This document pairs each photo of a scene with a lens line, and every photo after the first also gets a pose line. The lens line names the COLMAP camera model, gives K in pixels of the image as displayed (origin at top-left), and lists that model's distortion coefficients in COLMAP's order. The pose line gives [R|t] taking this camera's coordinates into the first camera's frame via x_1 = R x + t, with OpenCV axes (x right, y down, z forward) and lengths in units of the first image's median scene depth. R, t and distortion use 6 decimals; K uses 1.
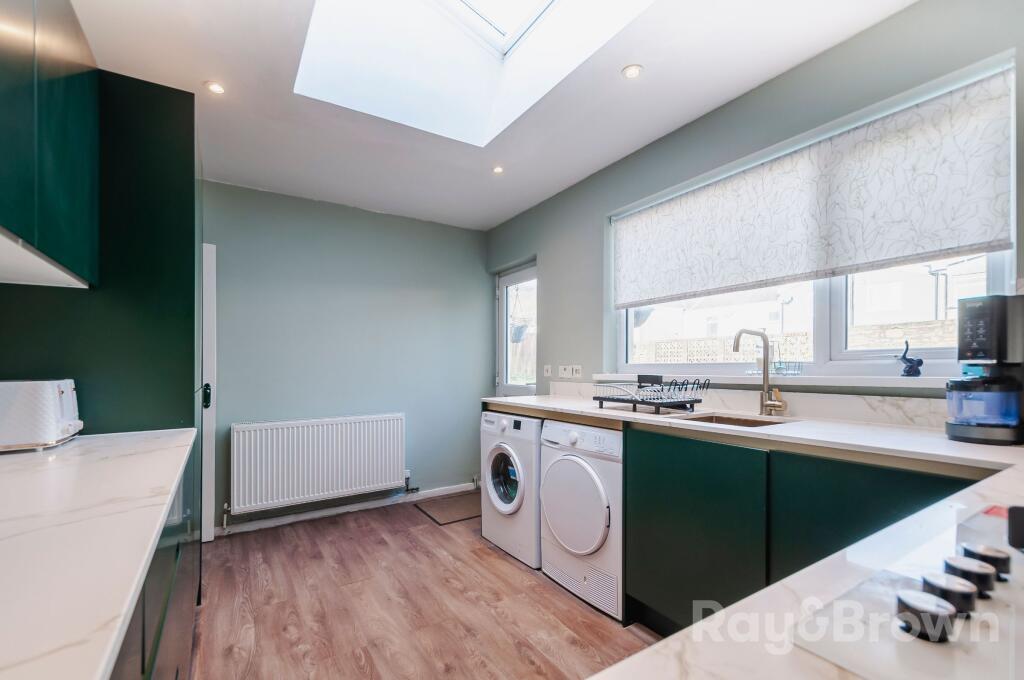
lens RADIAL K [[441.3, 0, 510.7], [0, 441.3, 364.6], [0, 0, 1]] dist [-0.001069, -0.000121]
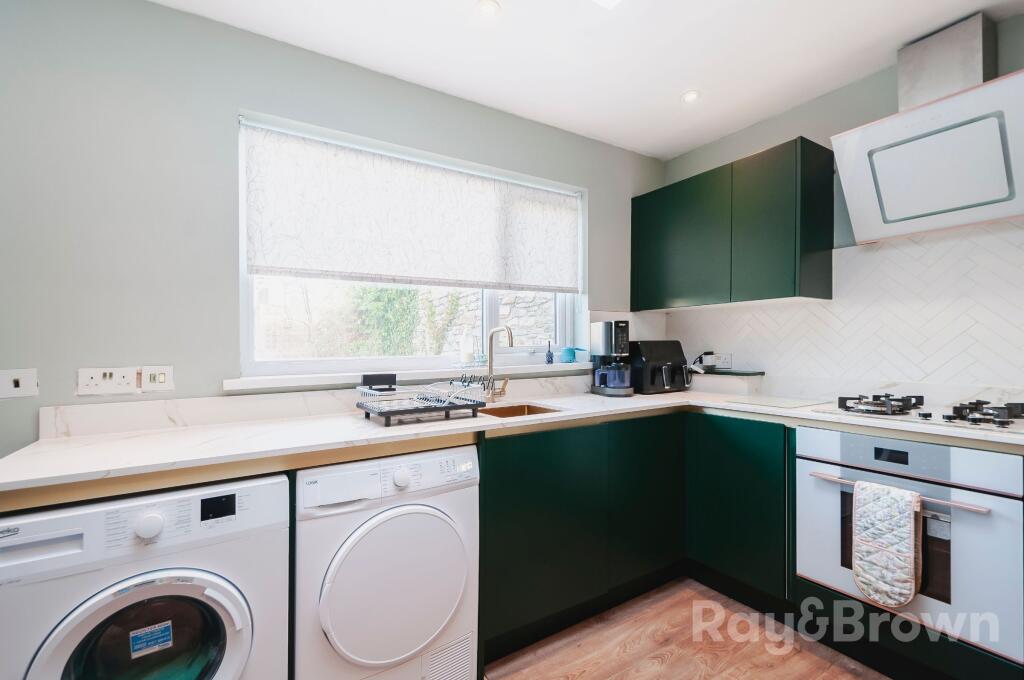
lens RADIAL K [[434.5, 0, 486.2], [0, 434.5, 356.6], [0, 0, 1]] dist [0.000511, -0.000481]
pose [[0.033879, -0.004845, 0.999414, -0.381632], [0.016356, 0.999857, 0.004293, -0.005727], [-0.999292, 0.016201, 0.033954, 0.704287]]
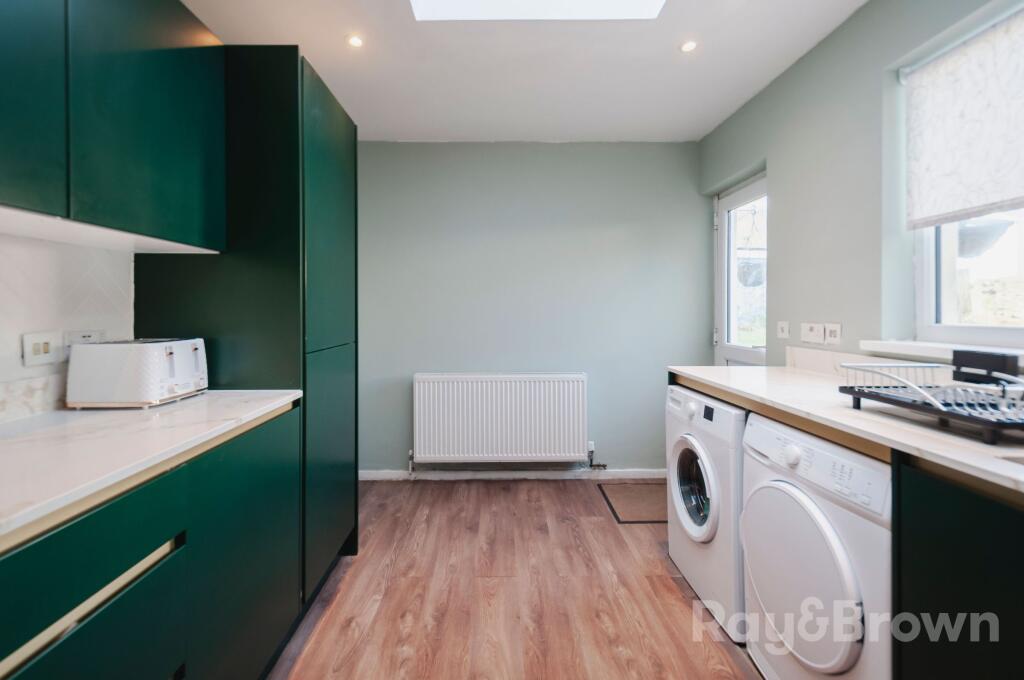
lens RADIAL K [[456.3, 0, 496.1], [0, 456.3, 304.0], [0, 0, 1]] dist [0.003879, -0.000258]
pose [[0.842740, -0.001198, -0.538319, 0.113259], [-0.002583, 0.999977, -0.006269, -0.024658], [0.538314, 0.006674, 0.842718, 0.229386]]
